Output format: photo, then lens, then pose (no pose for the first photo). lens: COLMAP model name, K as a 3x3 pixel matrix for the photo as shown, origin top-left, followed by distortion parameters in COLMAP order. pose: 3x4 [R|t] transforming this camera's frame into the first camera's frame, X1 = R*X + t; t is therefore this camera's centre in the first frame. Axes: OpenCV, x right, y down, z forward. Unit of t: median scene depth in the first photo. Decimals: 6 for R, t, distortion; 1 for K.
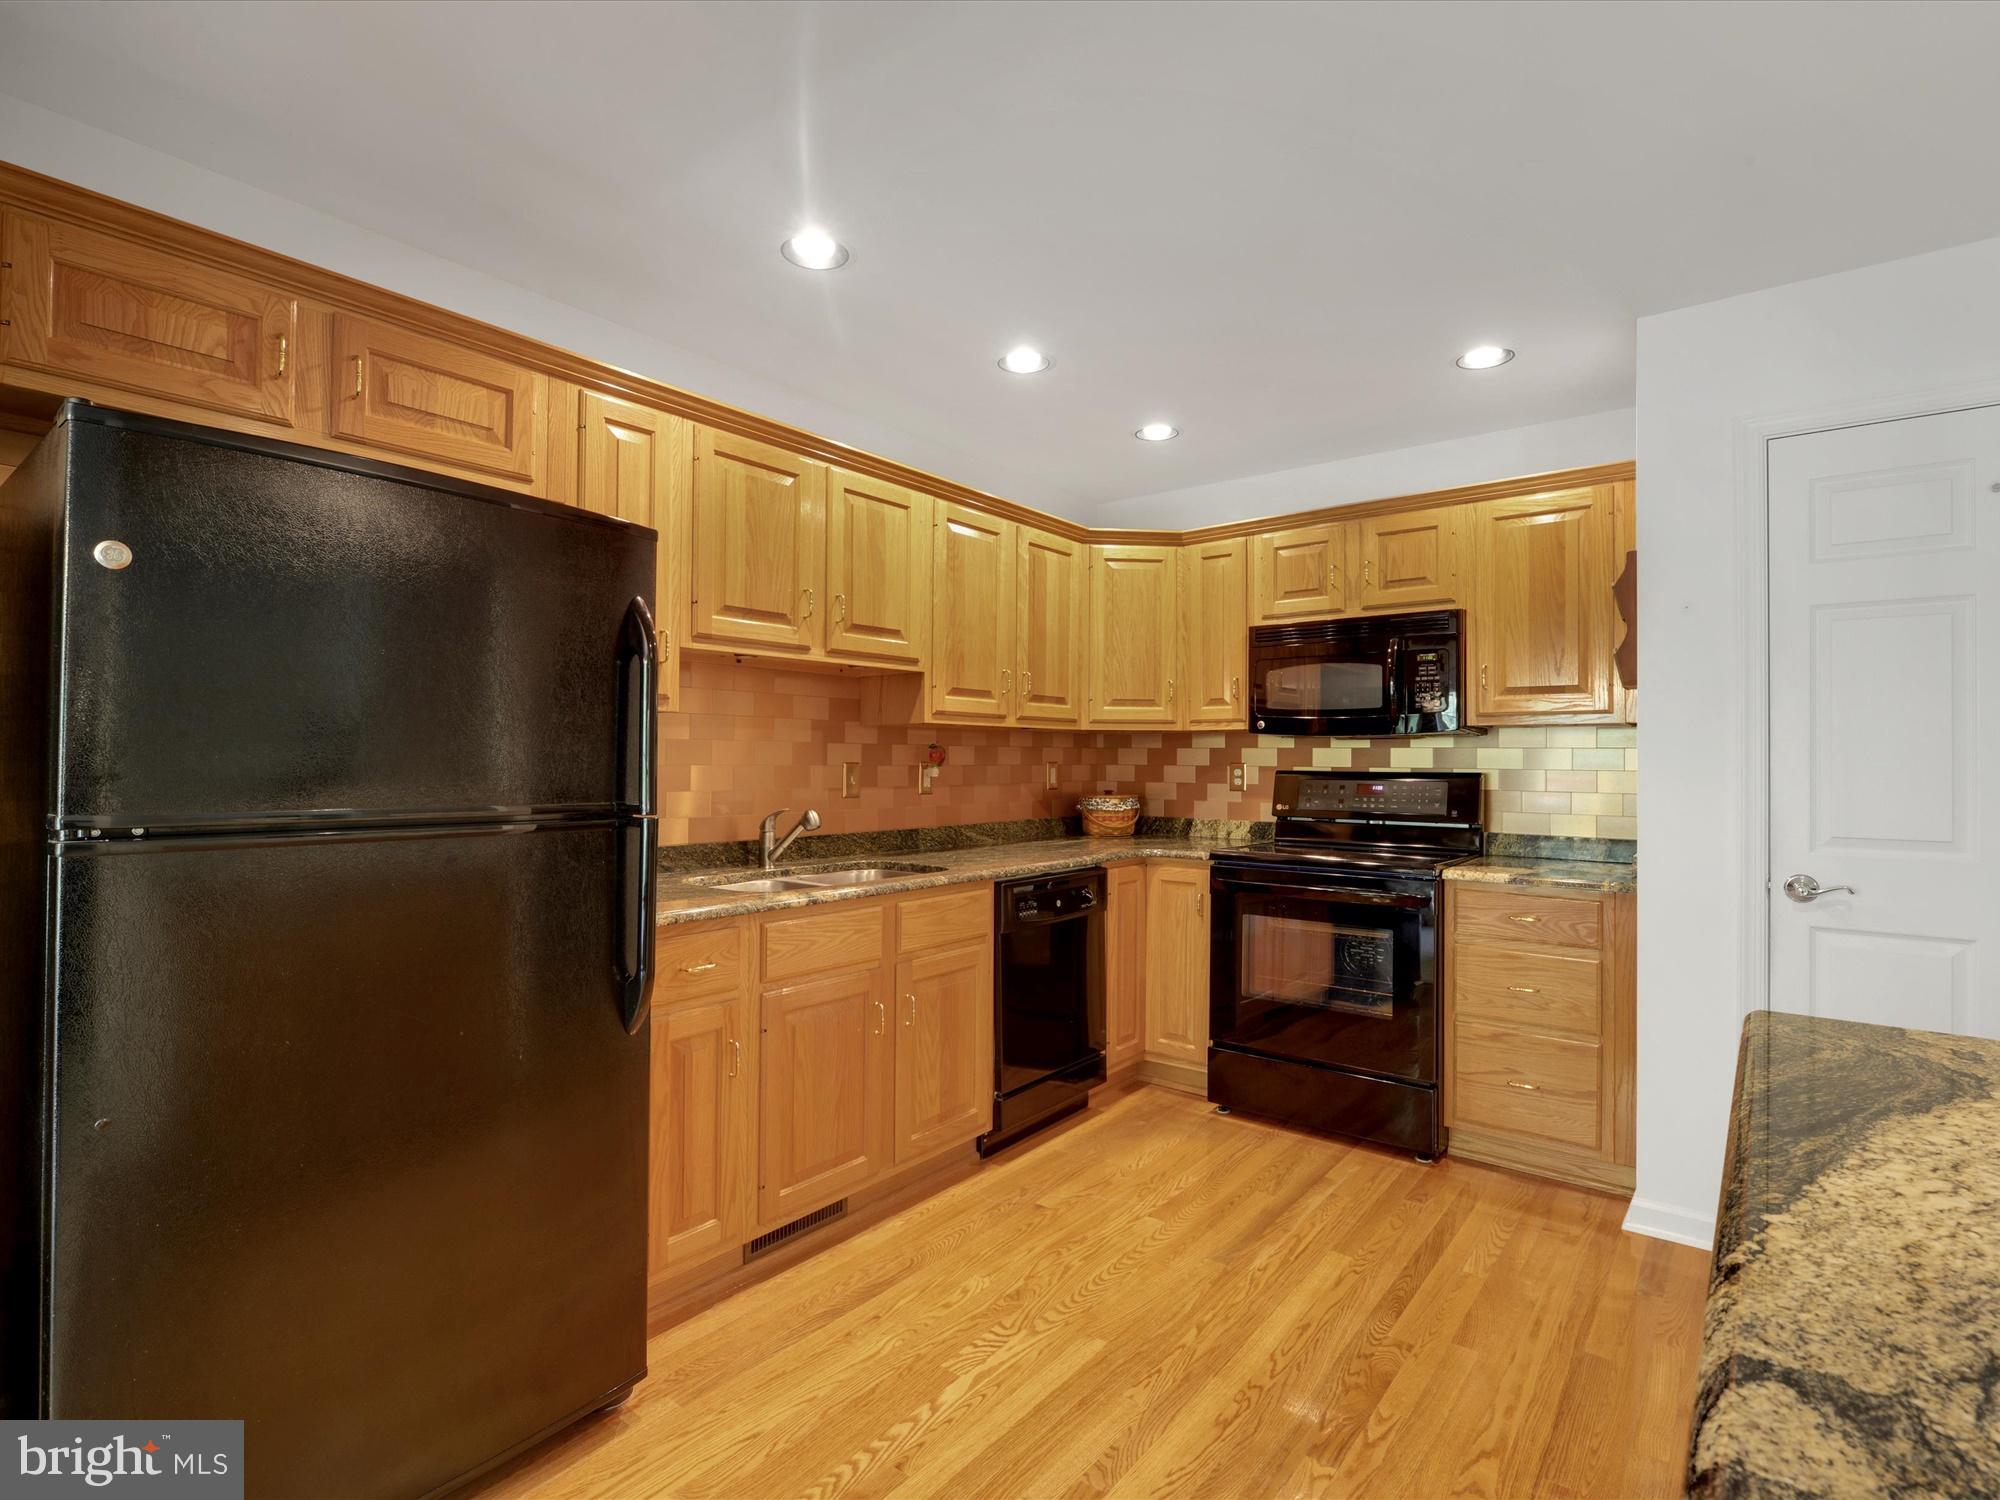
lens RADIAL K [[982.9, 0, 1000.0], [0, 982.9, 750.0], [0, 0, 1]] dist [-0.007762, -0.000490]
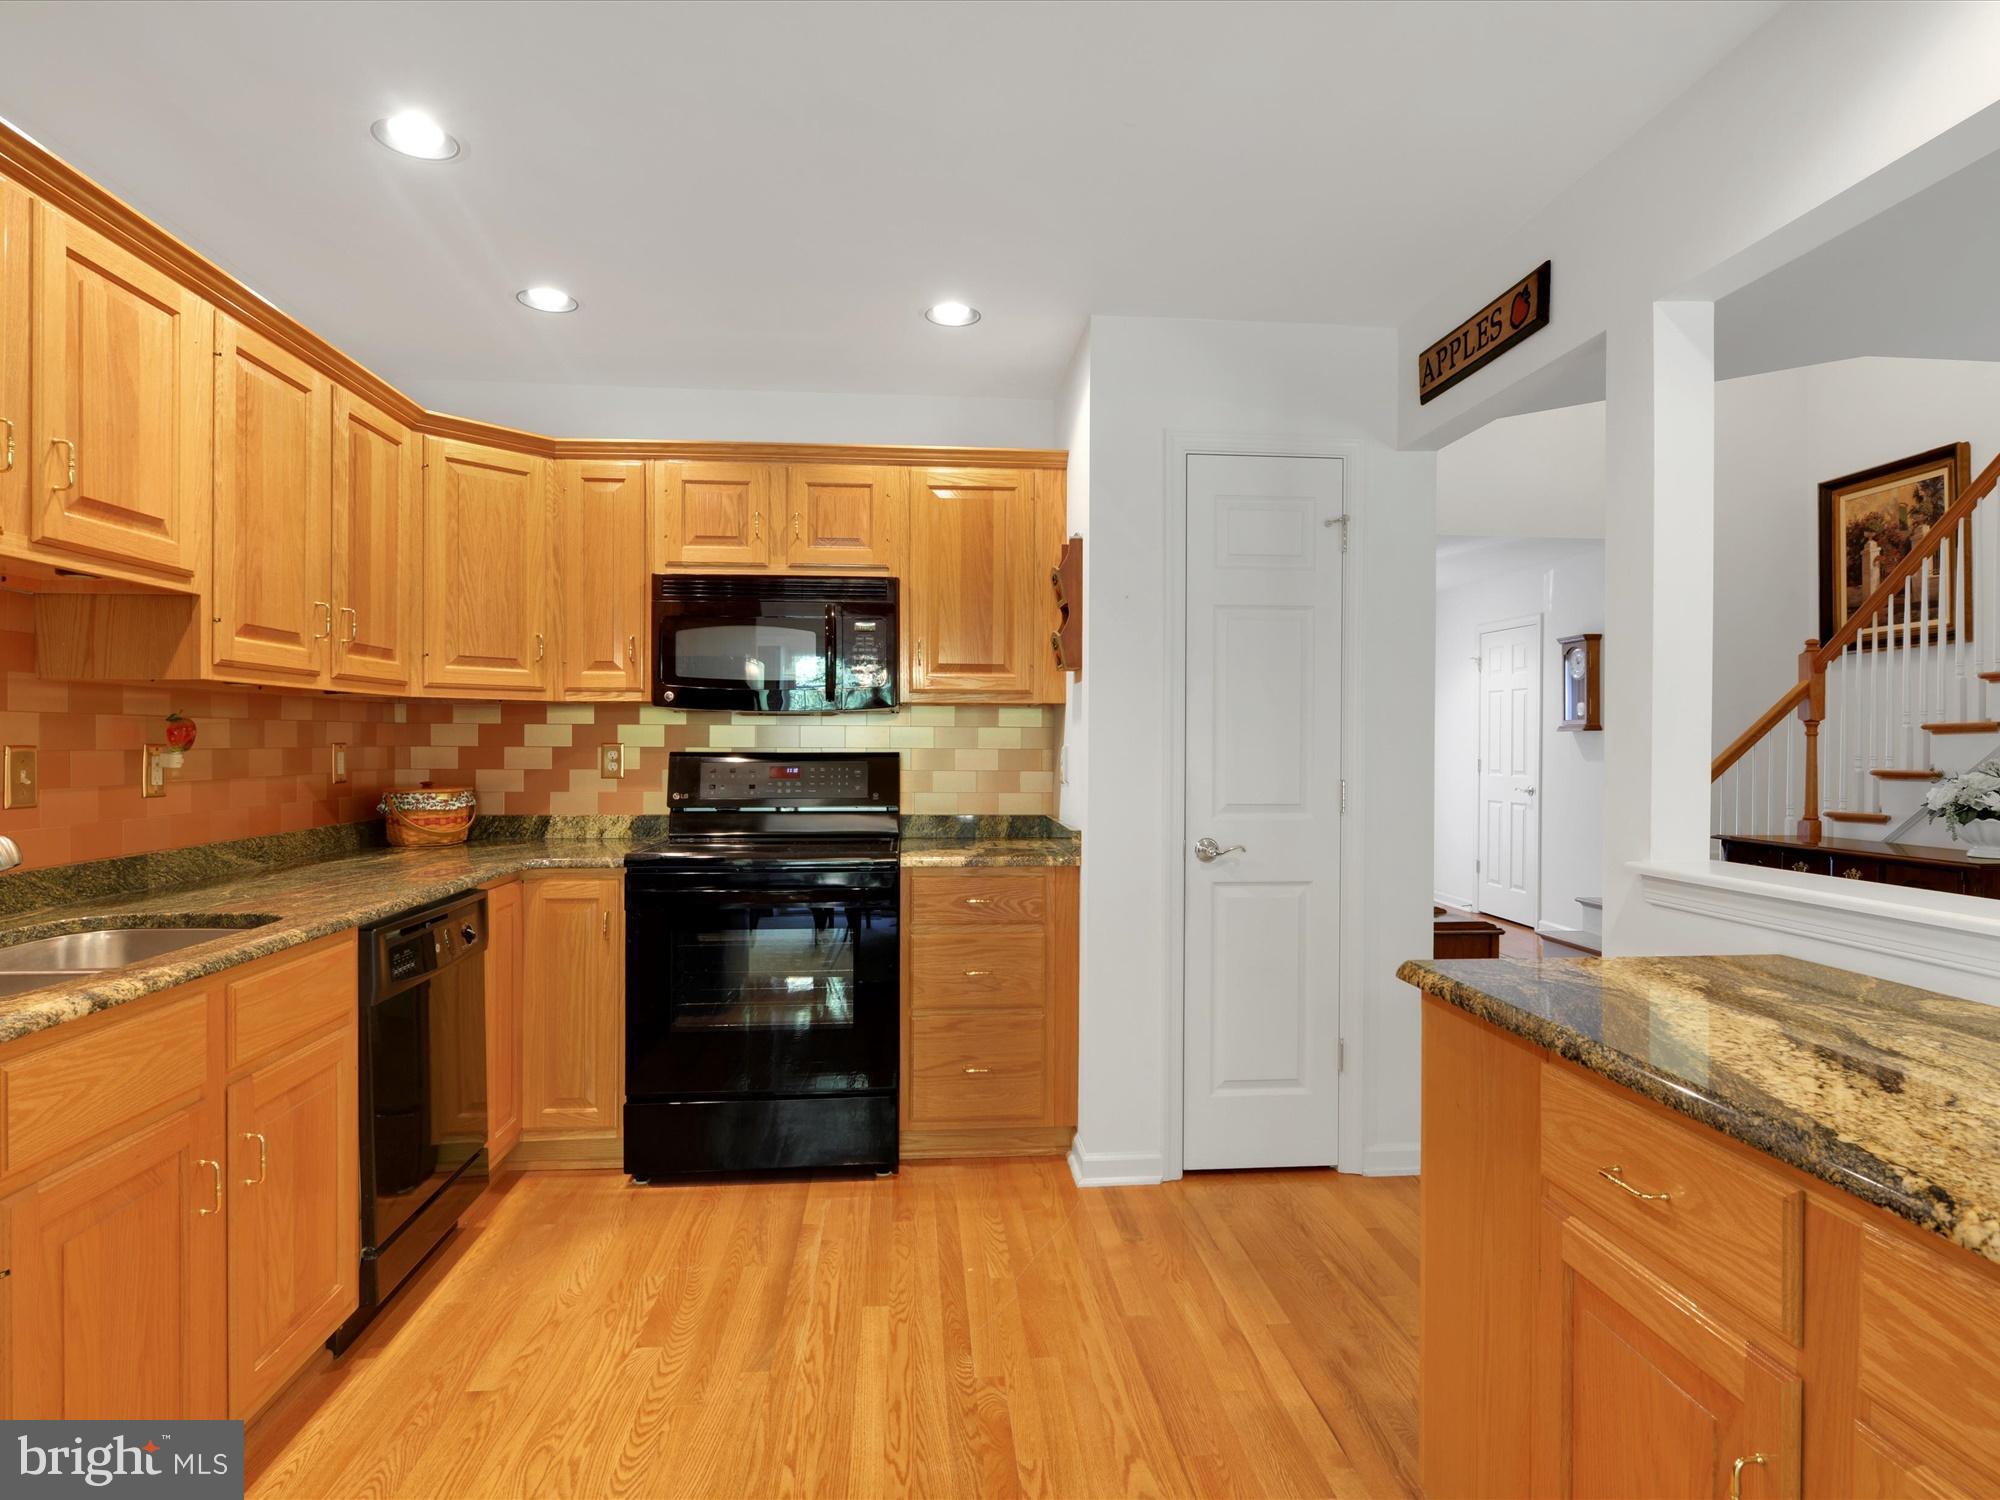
lens RADIAL K [[1099.3, 0, 1000.0], [0, 1099.3, 750.0], [0, 0, 1]] dist [-0.001167, -0.001557]
pose [[0.724884, -0.008740, 0.688816, -0.177935], [-0.005518, 0.999814, 0.018493, 0.000614], [-0.688849, -0.017206, 0.724701, 0.165312]]
